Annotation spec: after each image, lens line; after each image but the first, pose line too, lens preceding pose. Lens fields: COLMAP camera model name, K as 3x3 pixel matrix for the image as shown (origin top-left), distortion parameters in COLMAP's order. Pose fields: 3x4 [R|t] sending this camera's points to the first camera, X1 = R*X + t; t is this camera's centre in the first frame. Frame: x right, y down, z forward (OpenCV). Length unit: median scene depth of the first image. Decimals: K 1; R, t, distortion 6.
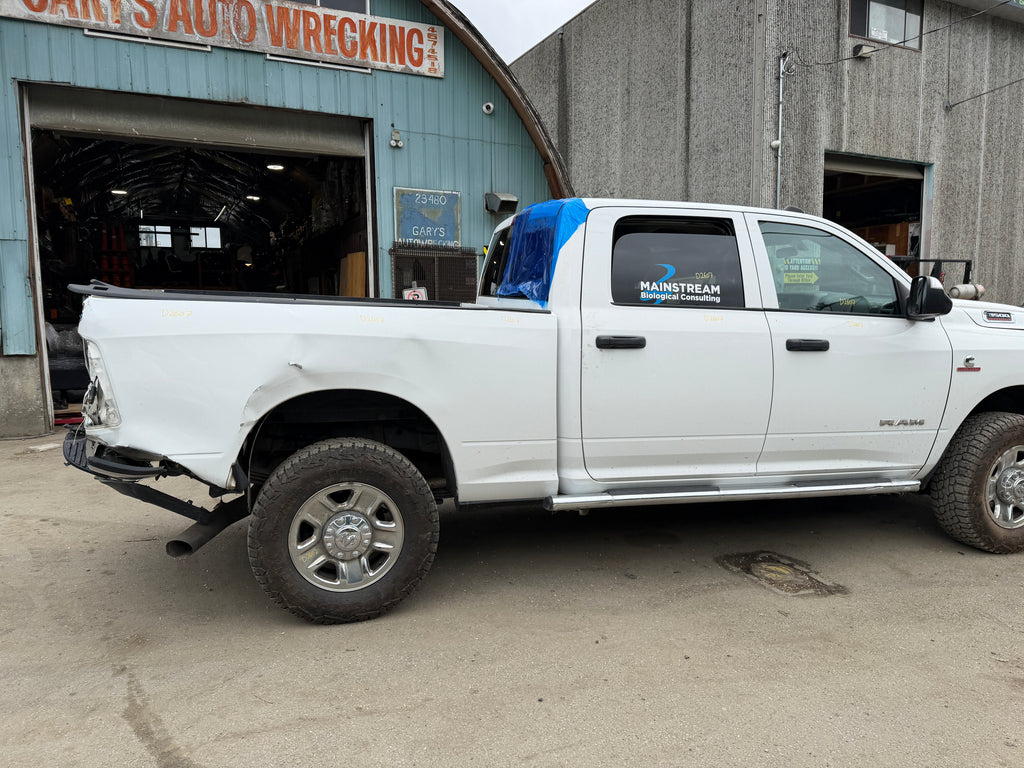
lens RADIAL K [[727.6, 0, 526.6], [0, 727.6, 387.4], [0, 0, 1]] dist [0.029088, -0.030622]
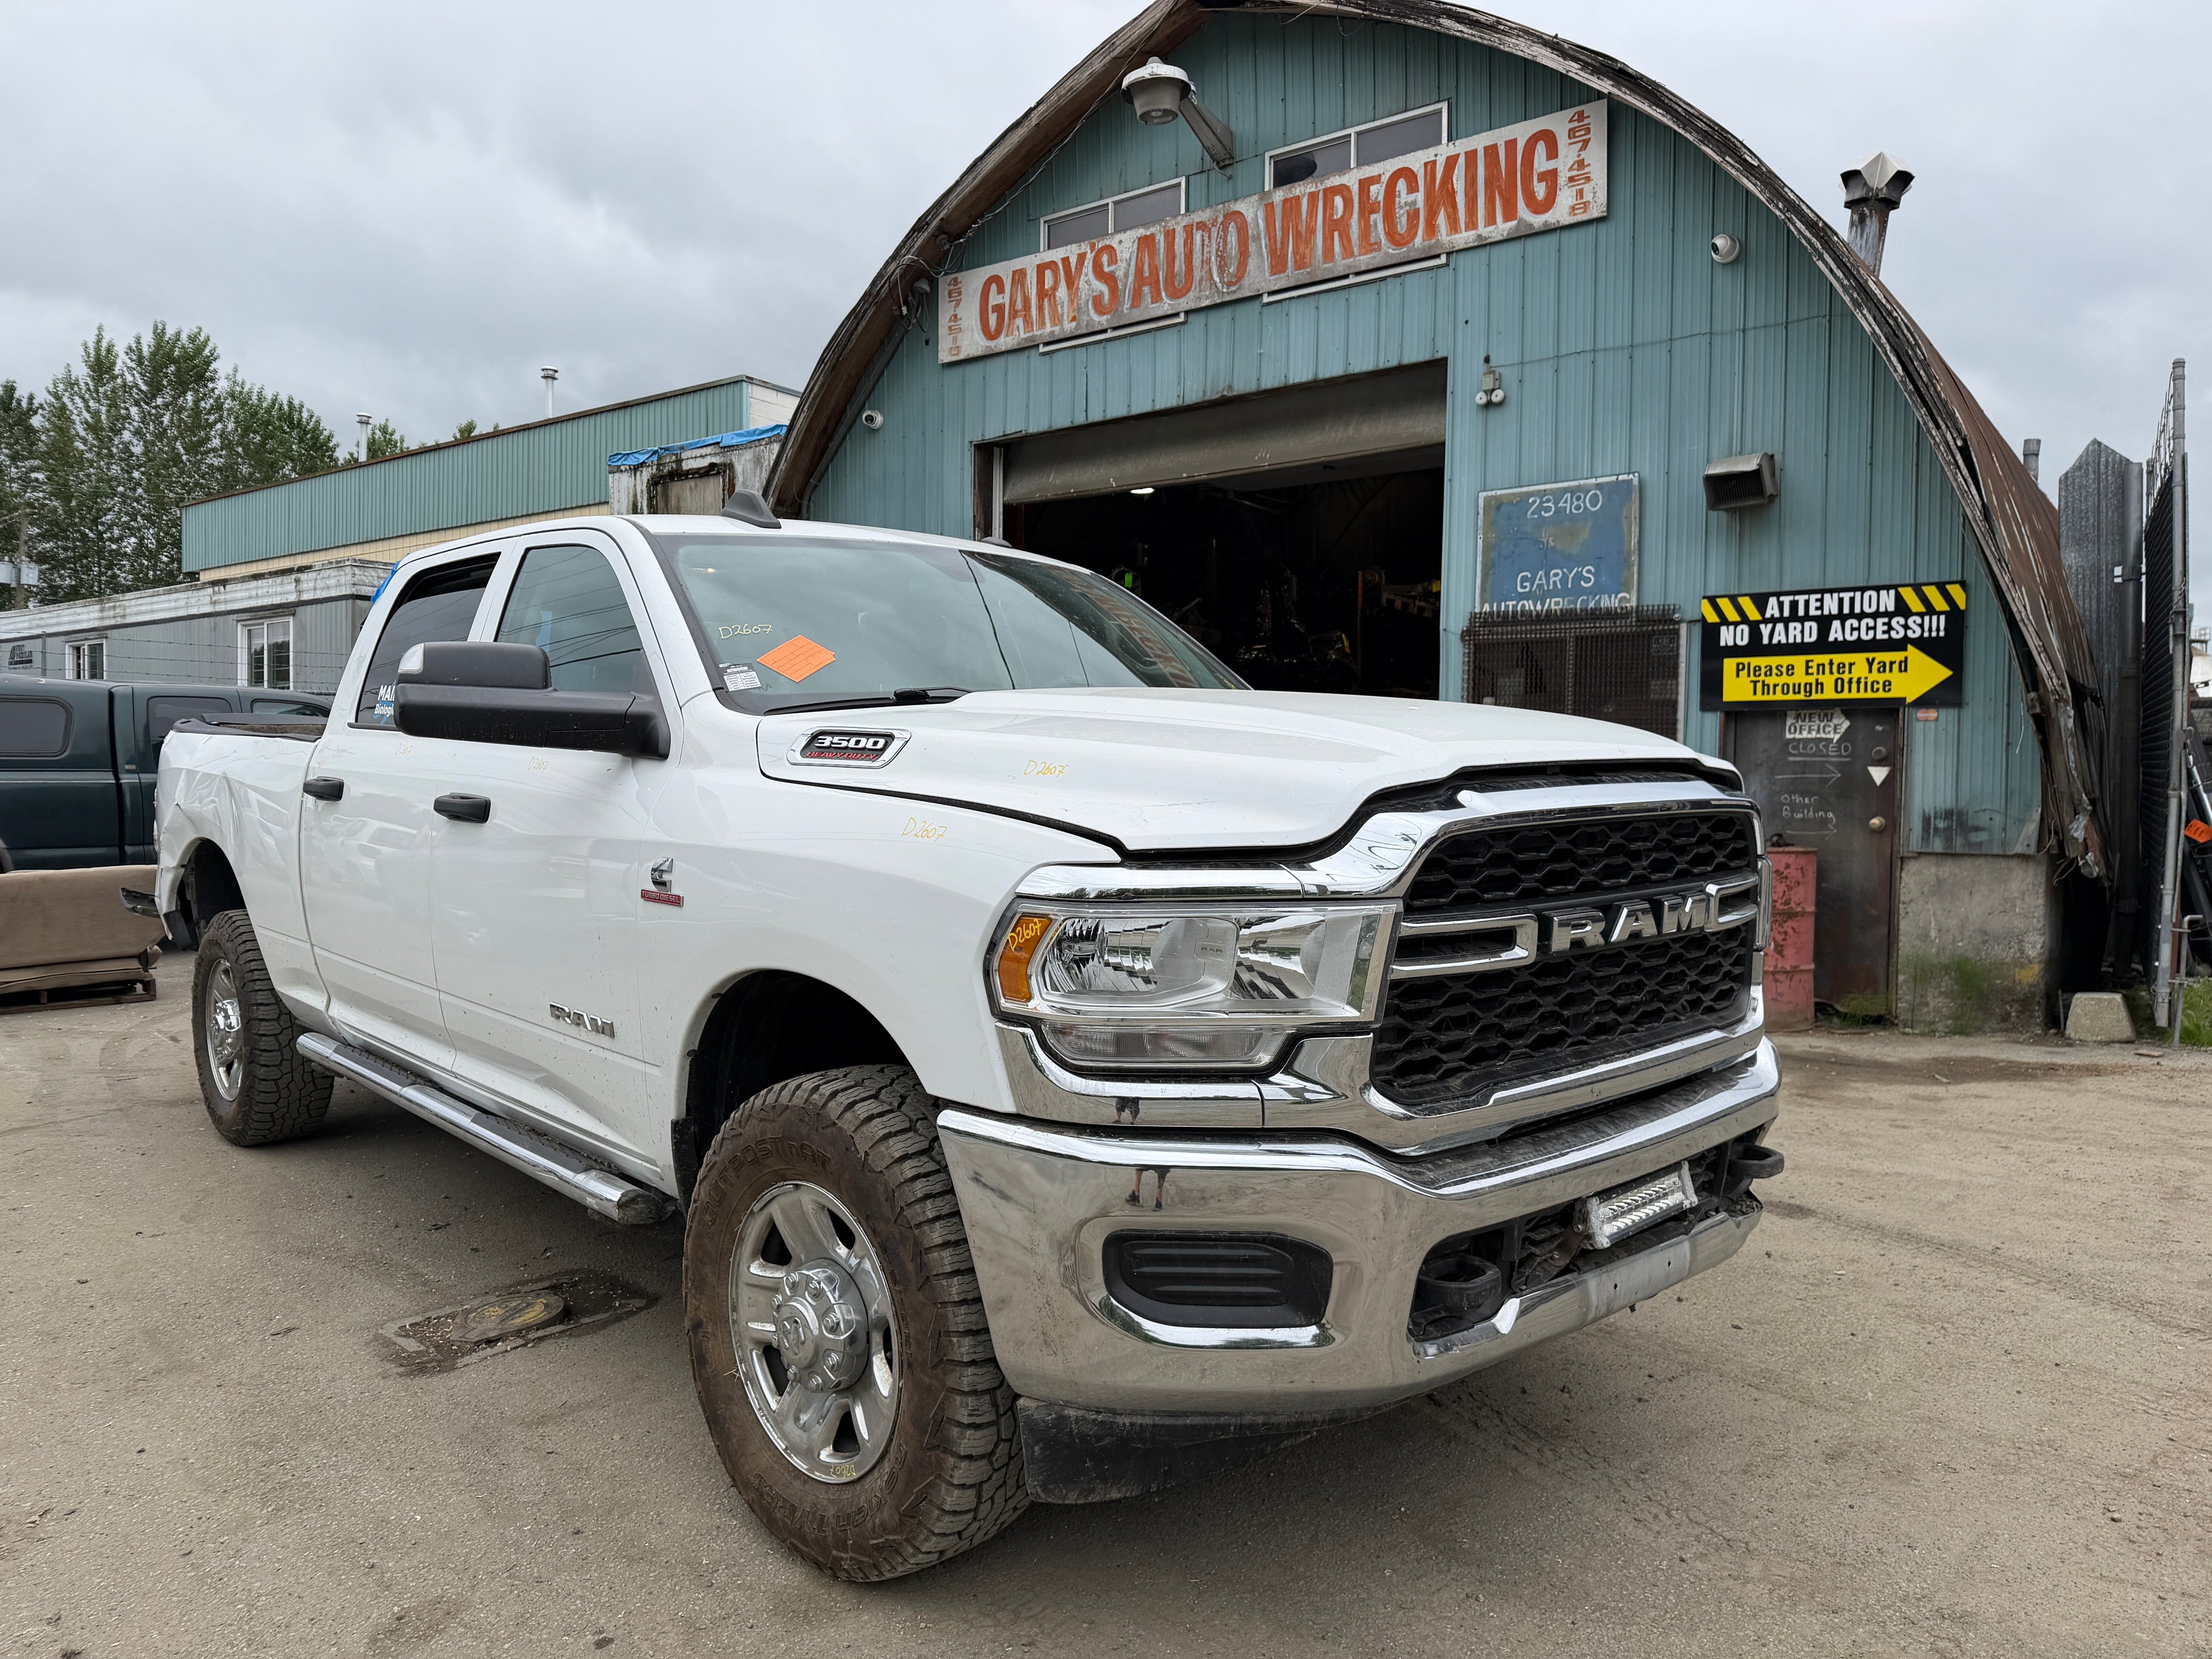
lens RADIAL K [[1560.2, 0, 1103.6], [0, 1560.2, 832.3], [0, 0, 1]] dist [0.145346, -0.300233]
pose [[0.436460, 0.036679, -0.898976, 0.660568], [-0.105880, 0.994320, -0.010837, -0.033674], [0.893472, 0.099913, 0.437864, 0.419546]]
